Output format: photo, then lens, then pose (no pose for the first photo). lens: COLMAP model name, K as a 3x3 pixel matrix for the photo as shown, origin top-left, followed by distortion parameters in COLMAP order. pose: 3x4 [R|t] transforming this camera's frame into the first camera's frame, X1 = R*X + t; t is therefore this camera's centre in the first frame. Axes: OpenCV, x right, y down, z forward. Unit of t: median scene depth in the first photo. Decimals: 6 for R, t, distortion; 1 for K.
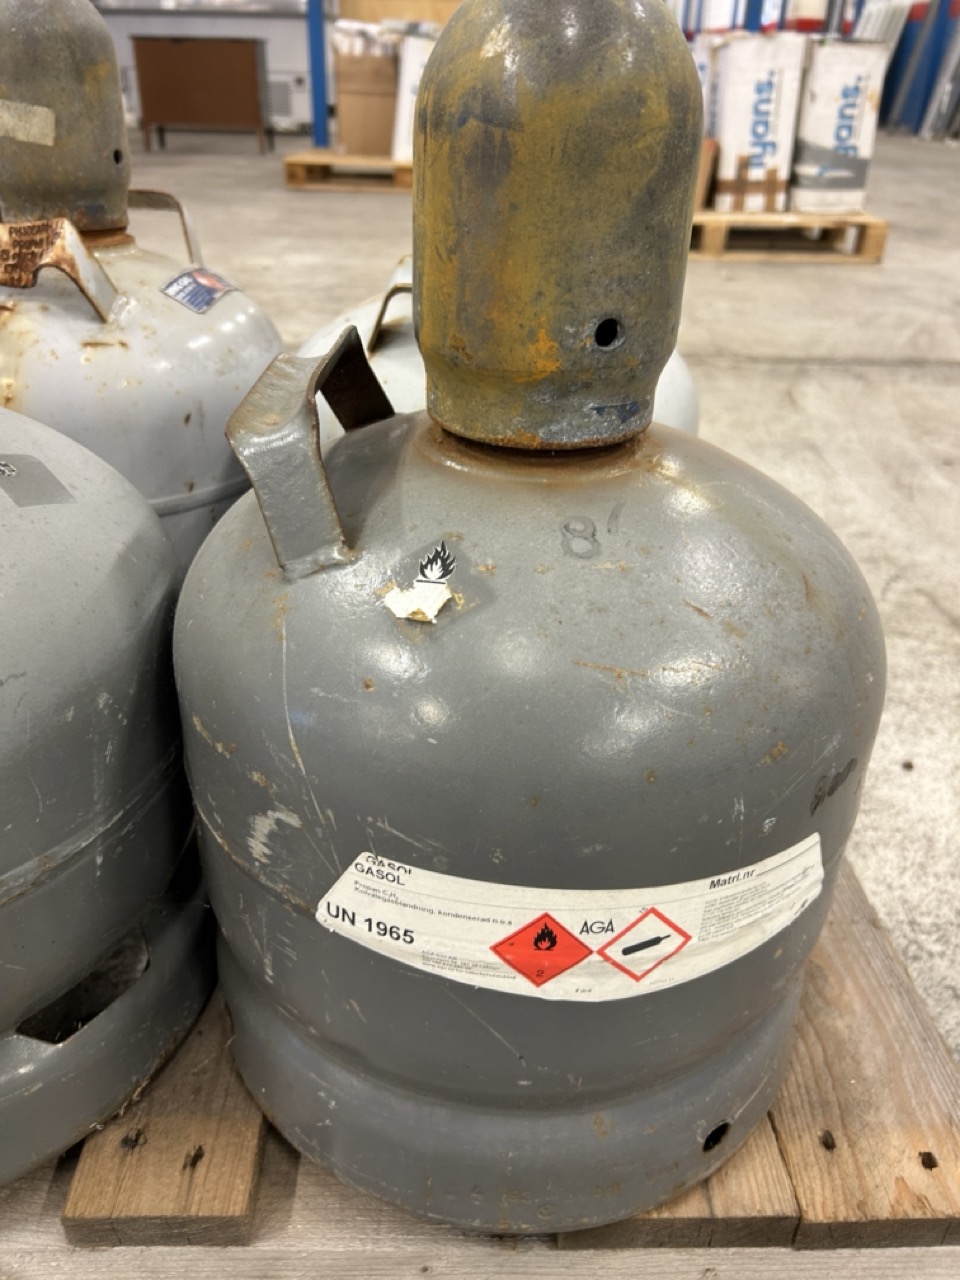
lens RADIAL K [[1000.1, 0, 480.0], [0, 1000.1, 640.0], [0, 0, 1]] dist [0.042741, -0.060069]
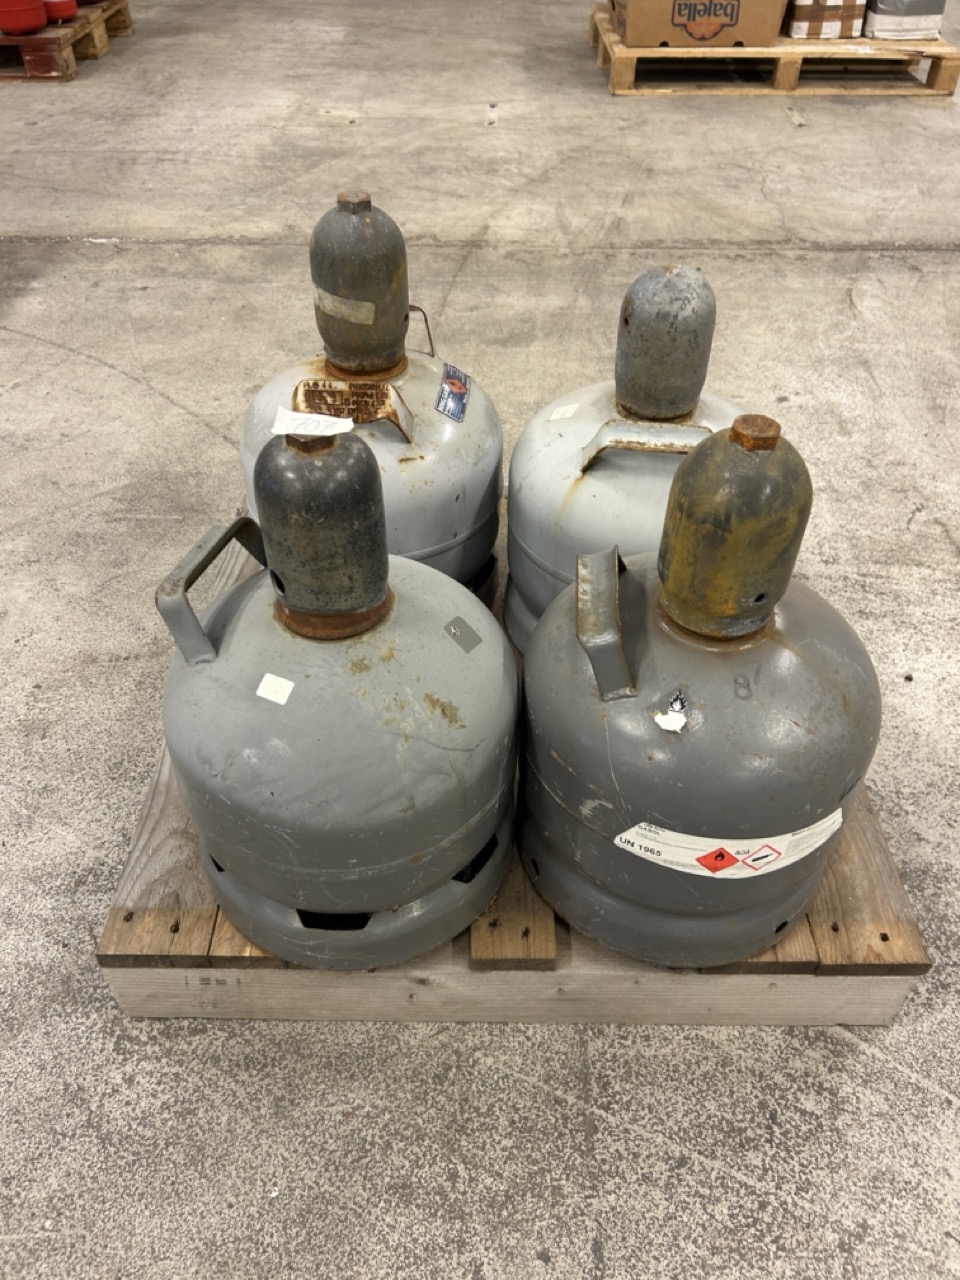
lens RADIAL K [[1022.6, 0, 480.0], [0, 1022.6, 640.0], [0, 0, 1]] dist [0.083725, -0.119785]
pose [[0.999765, -0.000219, -0.021687, -0.338109], [0.005293, 0.972184, 0.234159, -0.581258], [0.021032, -0.234218, 0.971956, -0.942861]]
